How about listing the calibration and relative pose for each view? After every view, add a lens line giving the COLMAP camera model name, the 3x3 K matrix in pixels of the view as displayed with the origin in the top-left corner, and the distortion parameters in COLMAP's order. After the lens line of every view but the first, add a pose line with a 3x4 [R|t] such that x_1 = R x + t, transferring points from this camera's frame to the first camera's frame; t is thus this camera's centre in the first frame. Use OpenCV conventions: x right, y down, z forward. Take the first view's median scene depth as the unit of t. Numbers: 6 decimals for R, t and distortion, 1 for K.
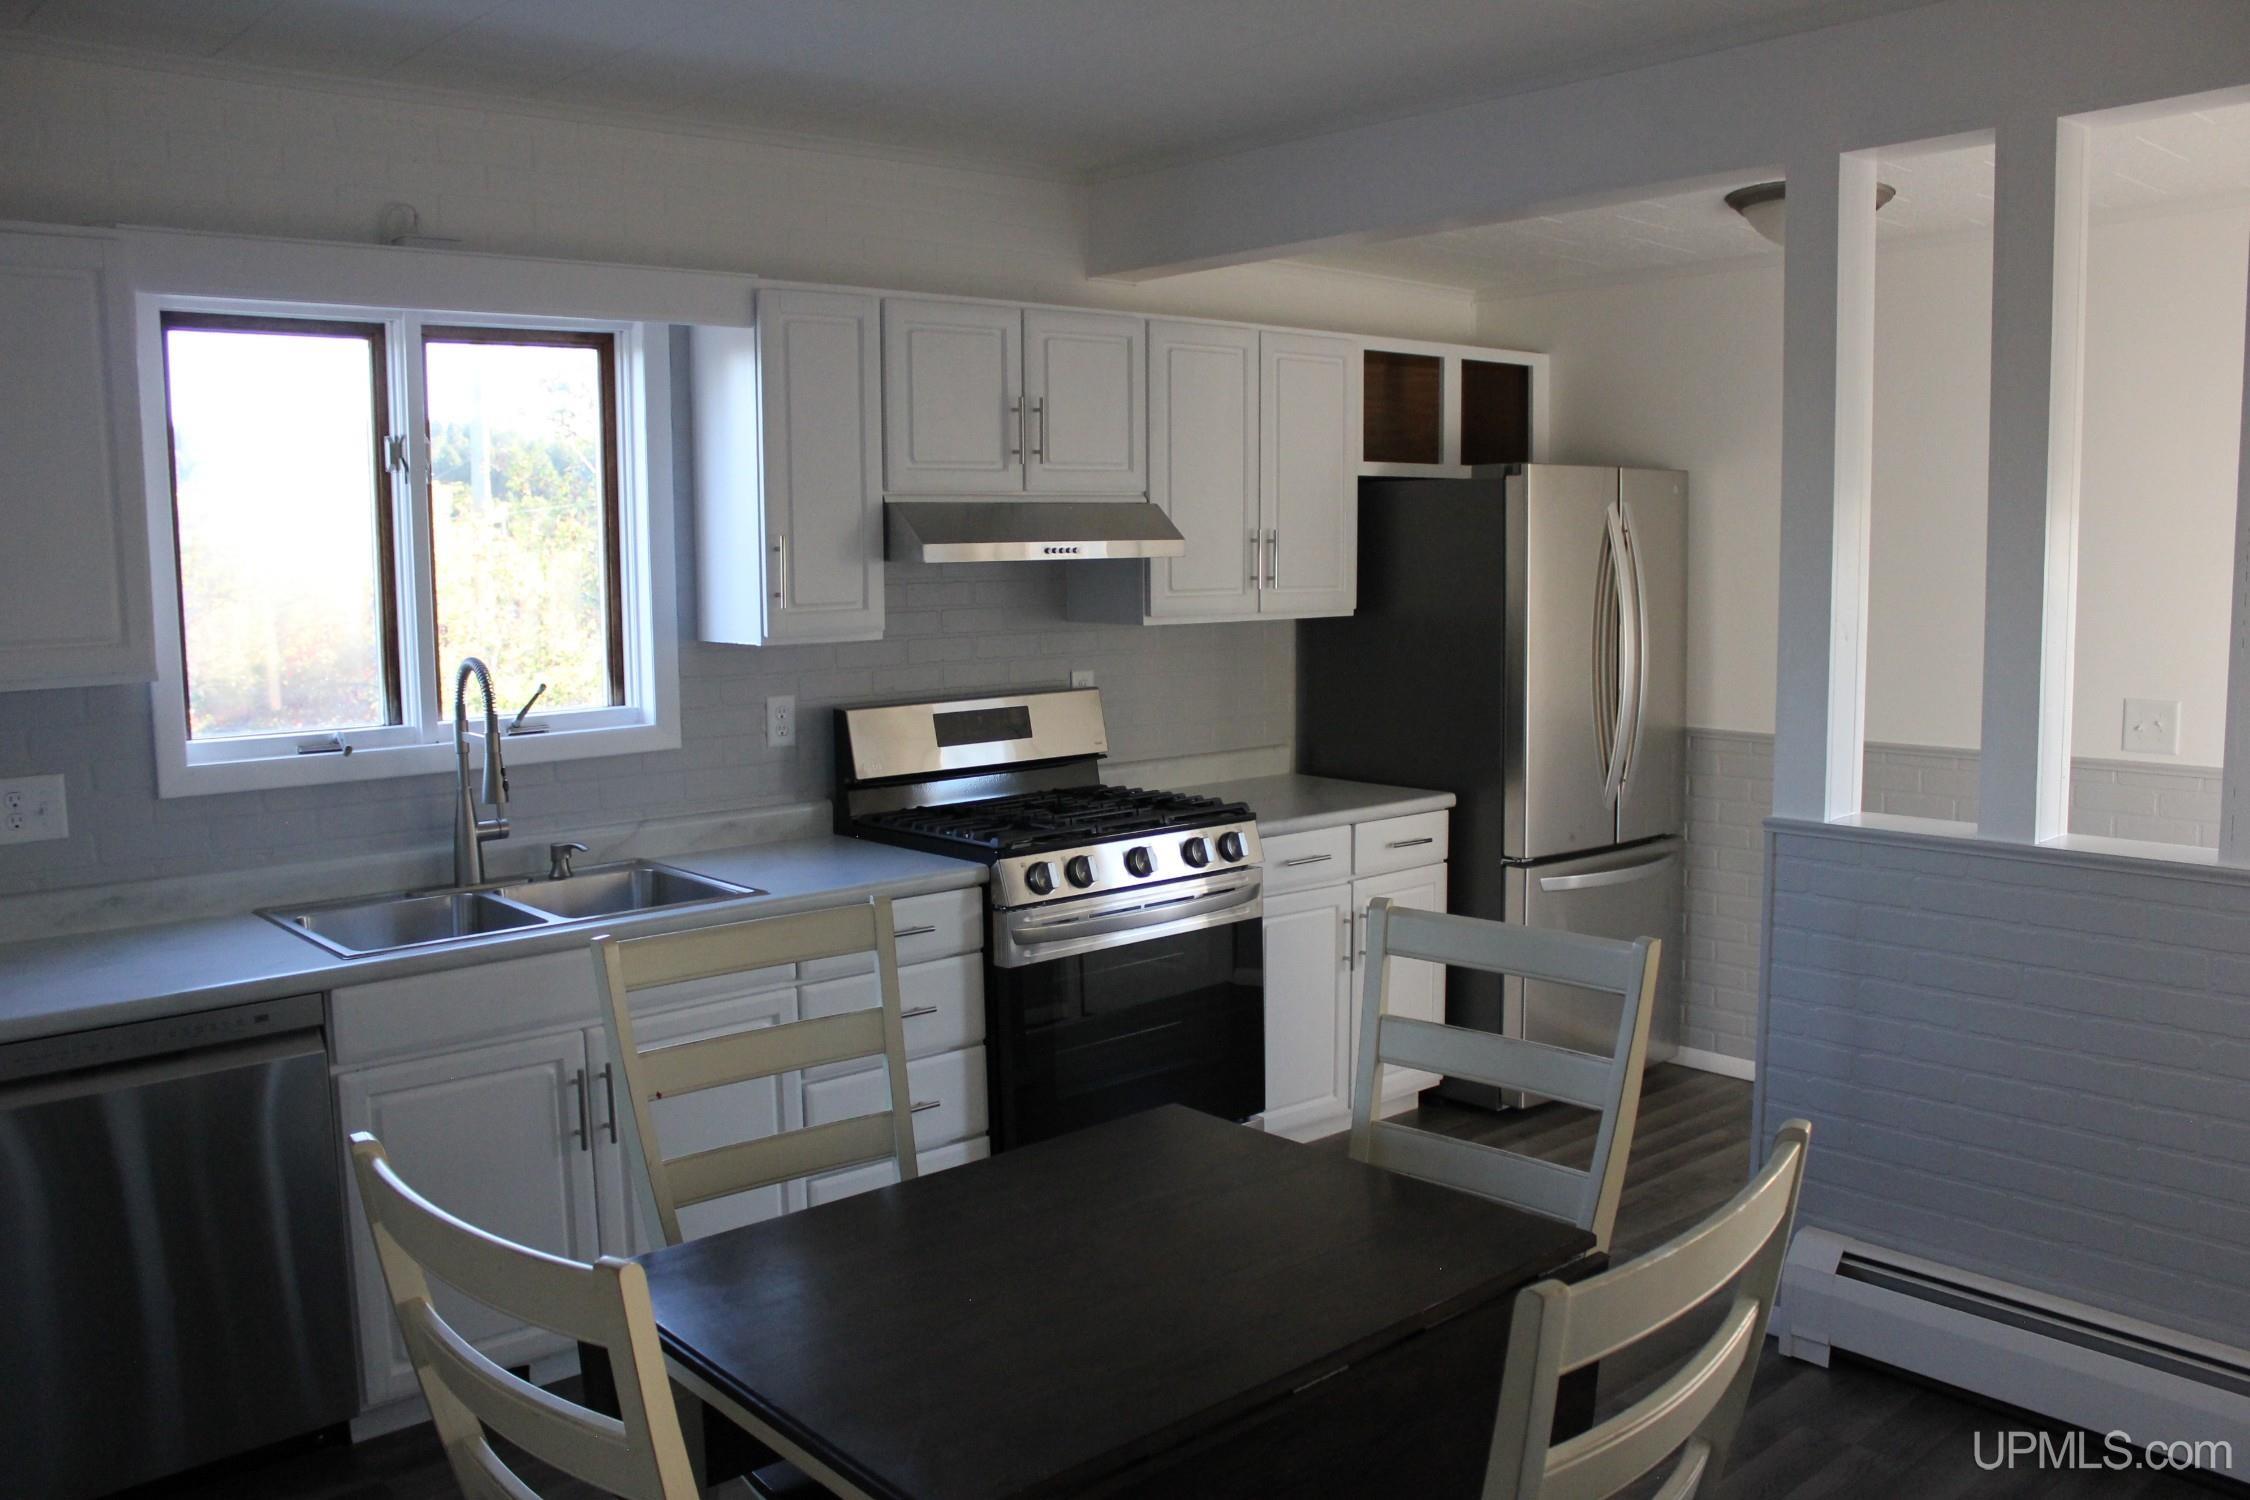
lens RADIAL K [[1884.8, 0, 1125.0], [0, 1884.8, 750.0], [0, 0, 1]] dist [0.003444, 0.001576]
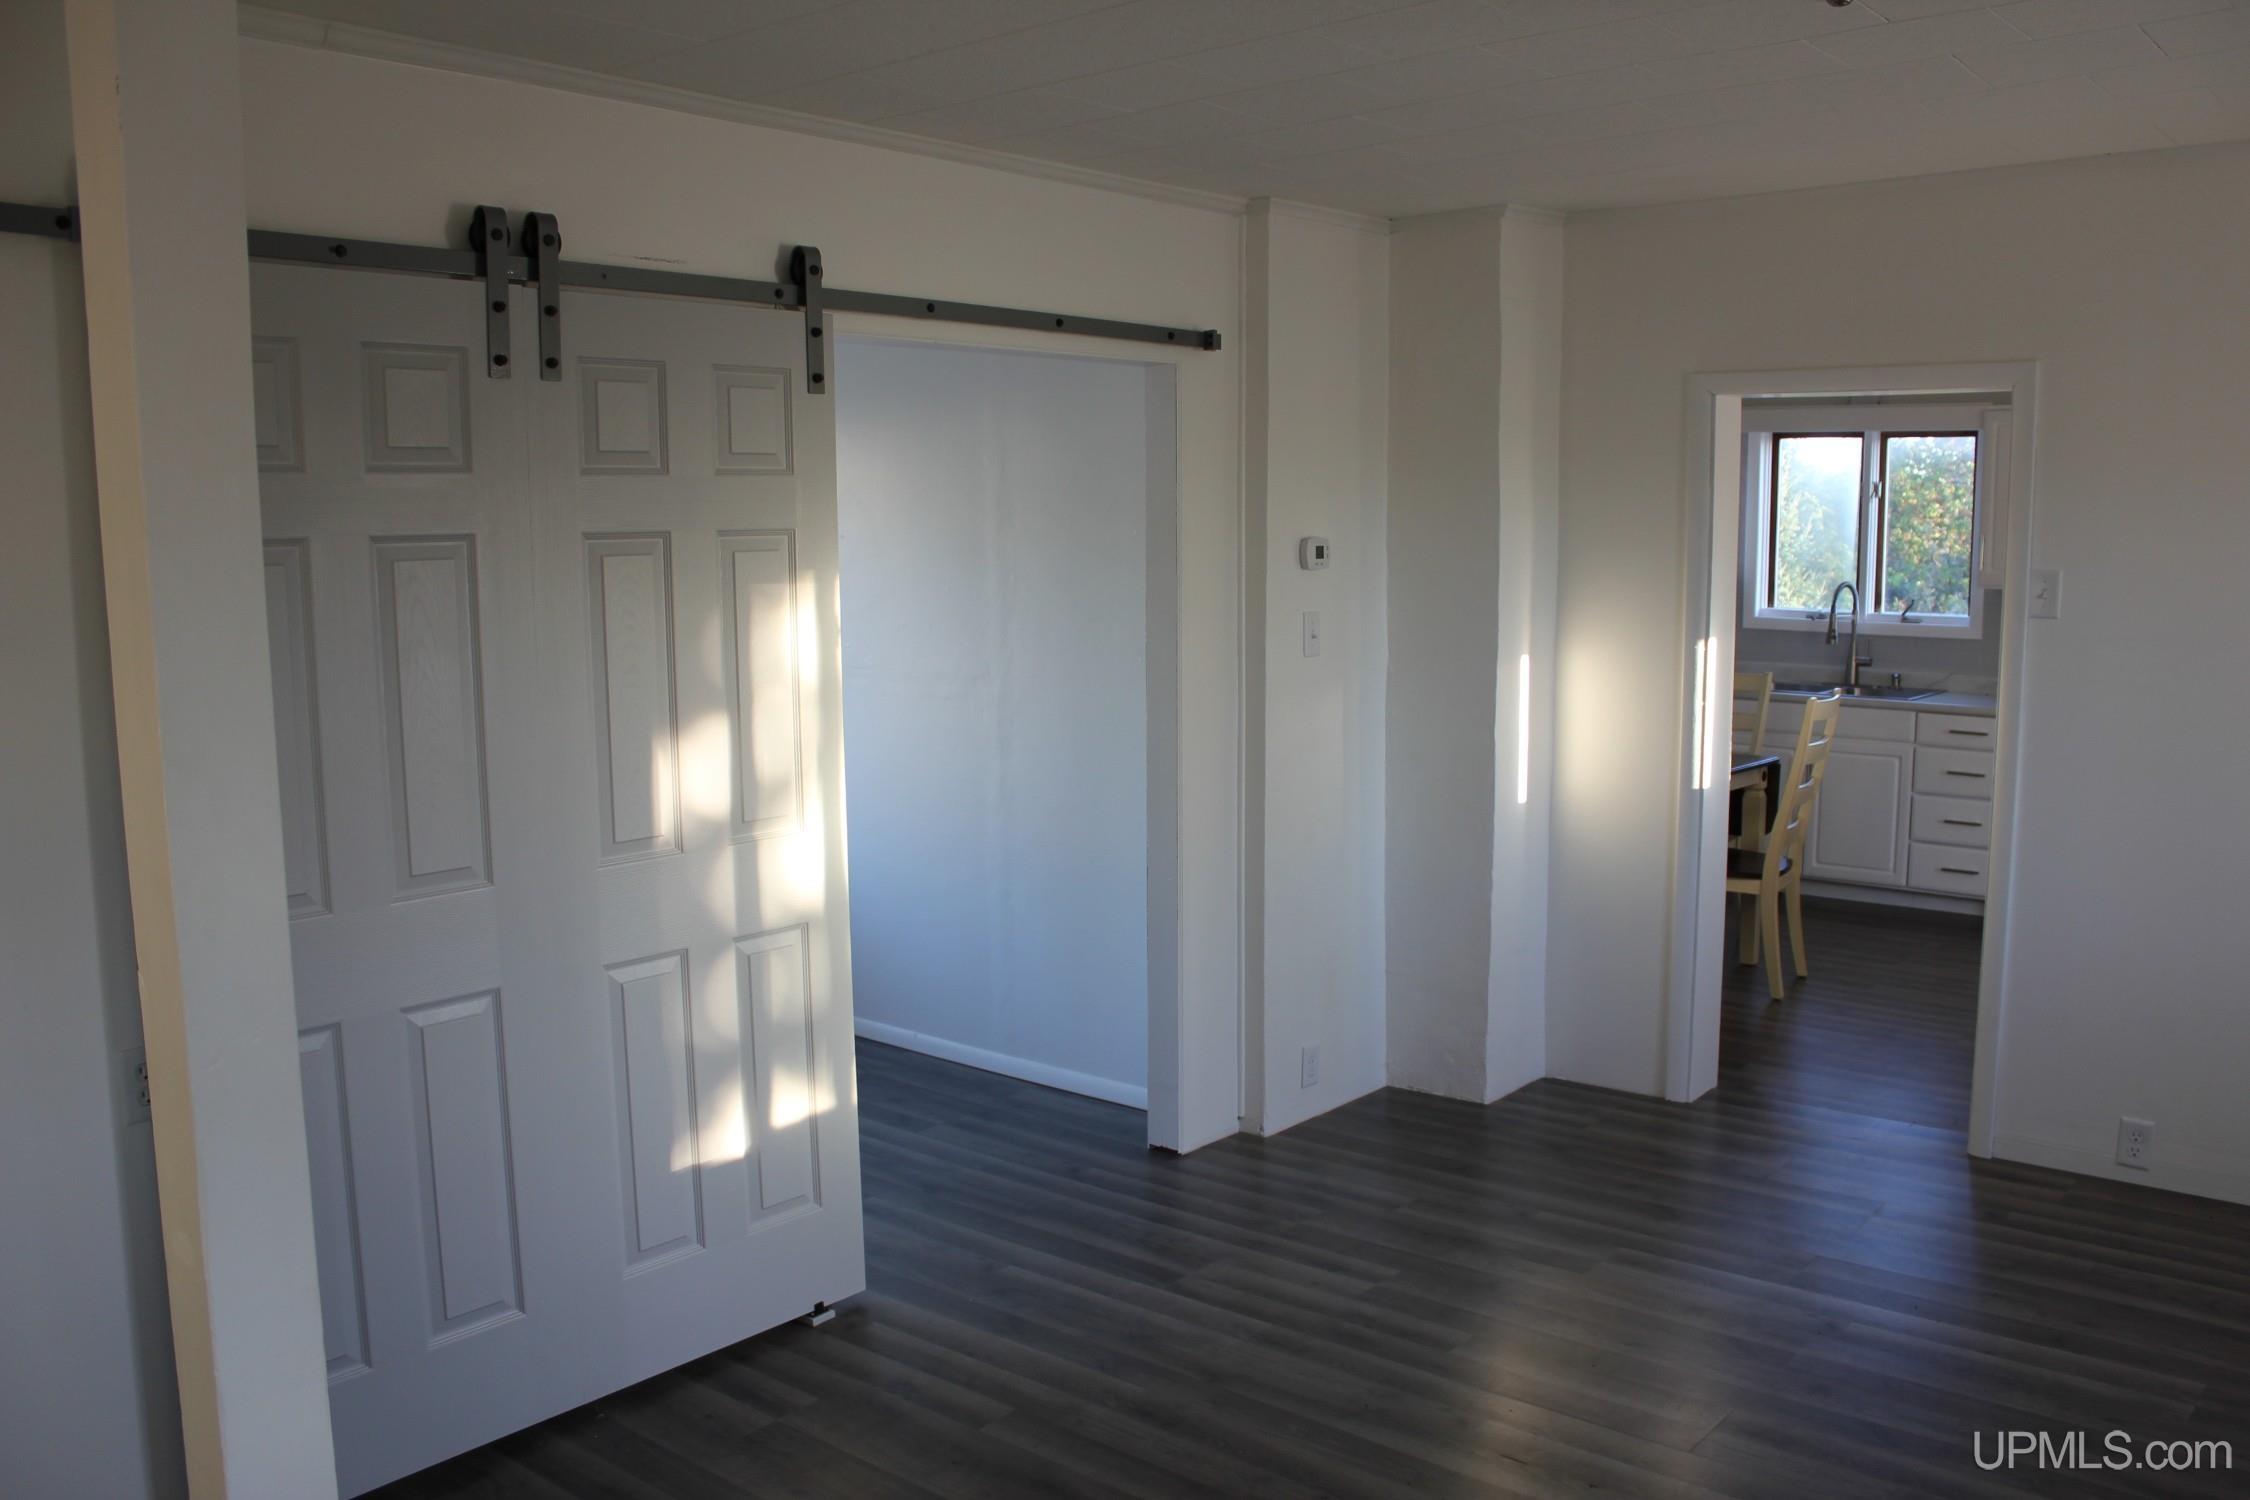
lens RADIAL K [[1888.7, 0, 1187.3], [0, 1888.7, 780.1], [0, 0, 1]] dist [-0.136540, 0.114770]
pose [[0.190560, 0.157068, -0.969029, 1.535849], [-0.118585, 0.983572, 0.136105, -0.022090], [0.974487, 0.088976, 0.206055, -0.185352]]
